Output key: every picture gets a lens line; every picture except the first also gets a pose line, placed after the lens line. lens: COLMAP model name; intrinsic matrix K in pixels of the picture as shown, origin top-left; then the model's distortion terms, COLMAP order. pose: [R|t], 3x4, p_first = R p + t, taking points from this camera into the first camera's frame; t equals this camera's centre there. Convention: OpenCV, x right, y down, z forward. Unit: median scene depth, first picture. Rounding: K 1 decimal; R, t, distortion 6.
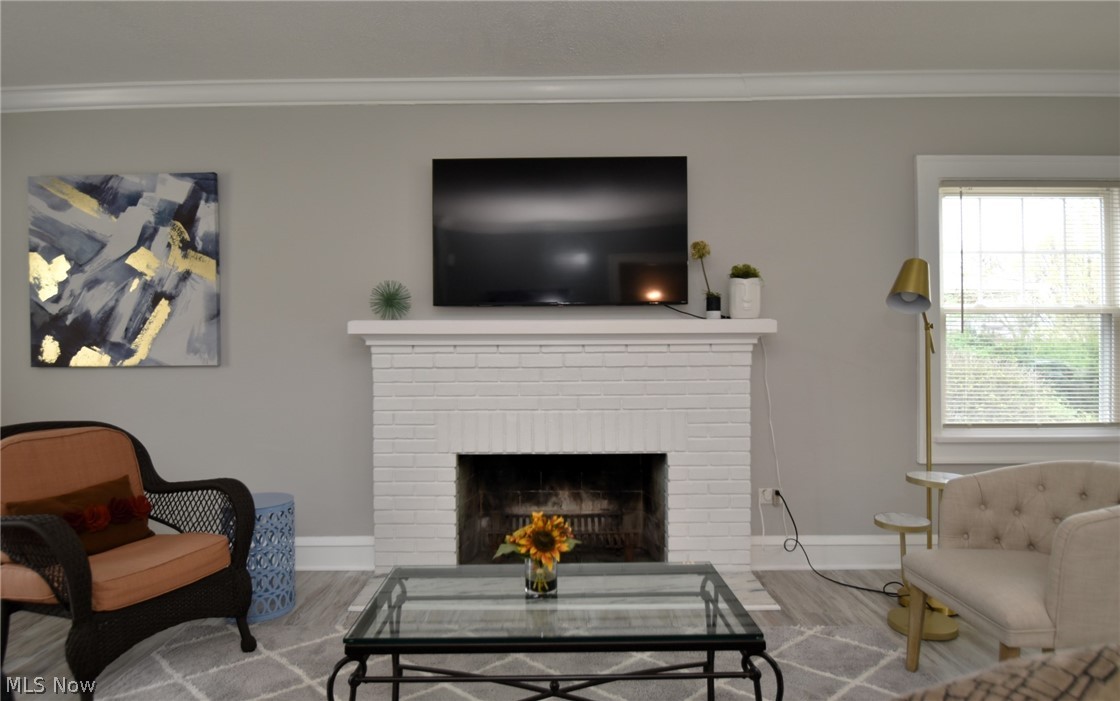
lens RADIAL K [[610.6, 0, 553.4], [0, 610.6, 356.4], [0, 0, 1]] dist [-0.002061, -0.001808]
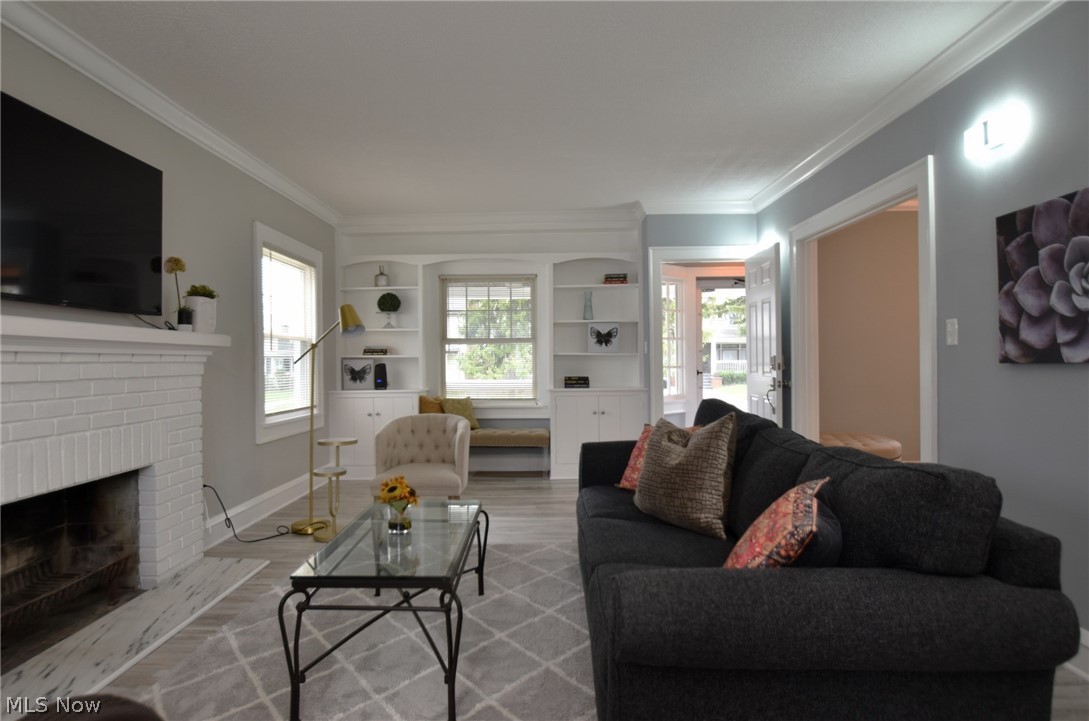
lens RADIAL K [[608.7, 0, 534.1], [0, 608.7, 357.1], [0, 0, 1]] dist [-0.011332, -0.004430]
pose [[0.004001, 0.013713, 0.999898, -0.794721], [0.005958, 0.999888, -0.013737, 0.001084], [-0.999974, 0.006012, 0.003919, 0.378348]]
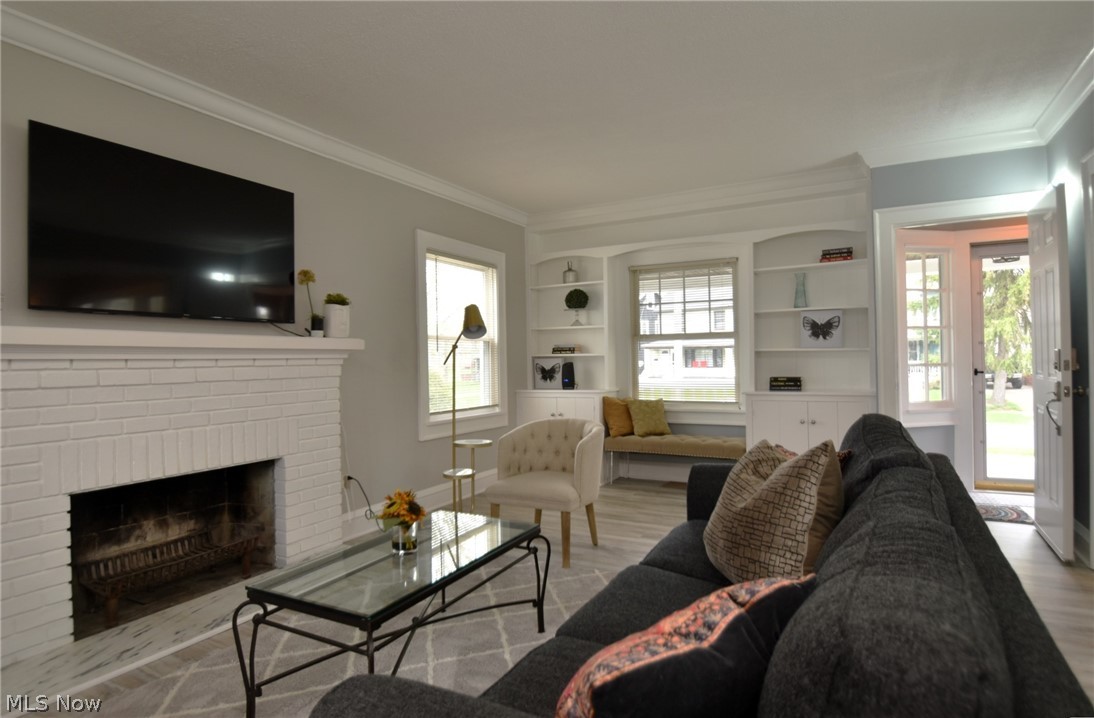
lens RADIAL K [[611.5, 0, 531.6], [0, 611.5, 355.5], [0, 0, 1]] dist [-0.011332, -0.004430]
pose [[0.463429, 0.005856, 0.886115, -0.583612], [0.010908, 0.999865, -0.012313, -0.007145], [-0.886067, 0.015372, 0.463302, 0.088716]]
